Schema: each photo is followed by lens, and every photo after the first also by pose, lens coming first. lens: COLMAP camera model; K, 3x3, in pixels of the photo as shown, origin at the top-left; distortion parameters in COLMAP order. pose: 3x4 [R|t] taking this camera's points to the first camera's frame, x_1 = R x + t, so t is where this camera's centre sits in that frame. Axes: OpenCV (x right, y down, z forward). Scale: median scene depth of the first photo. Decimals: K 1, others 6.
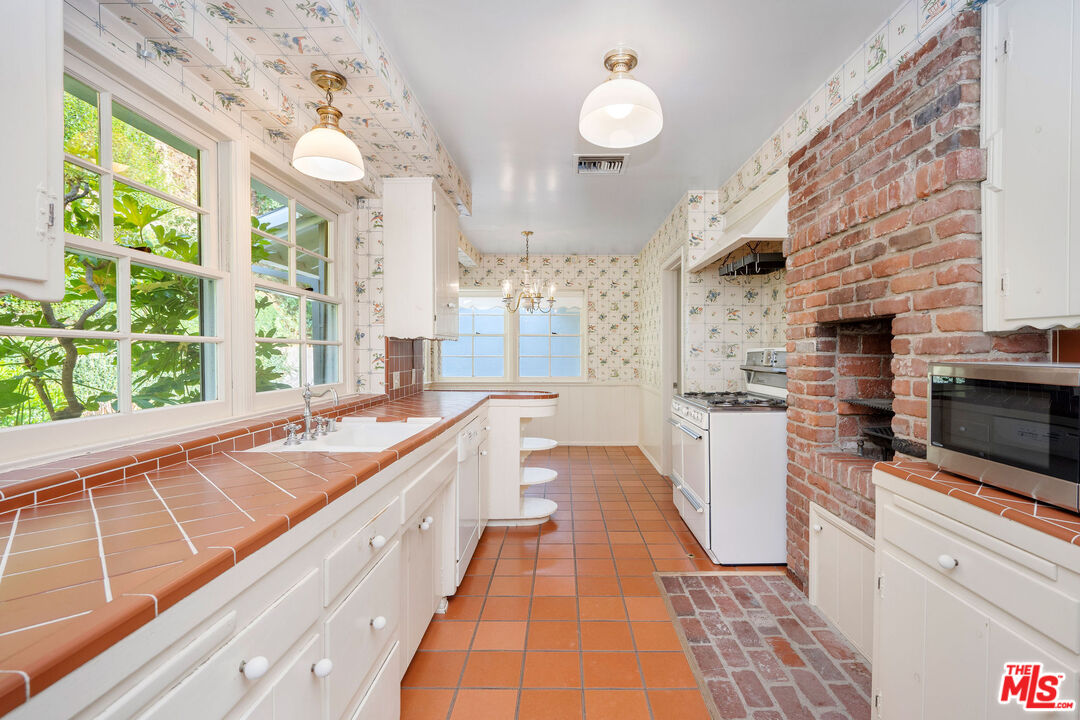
lens RADIAL K [[482.4, 0, 545.6], [0, 482.4, 351.1], [0, 0, 1]] dist [-0.004067, -0.000231]
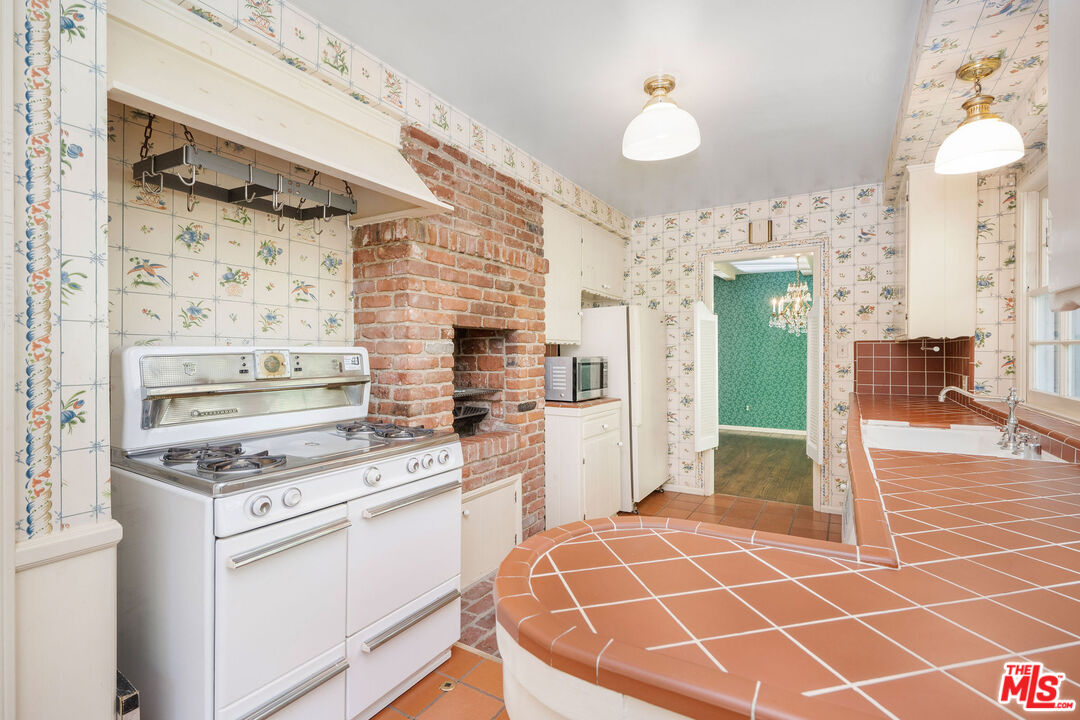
lens RADIAL K [[517.2, 0, 560.0], [0, 517.2, 352.8], [0, 0, 1]] dist [0.002295, 0.000774]
pose [[-0.888803, 0.006163, 0.458248, -0.210052], [0.006211, 0.999980, -0.001402, 0.005184], [-0.458247, 0.001600, -0.888823, 2.453165]]
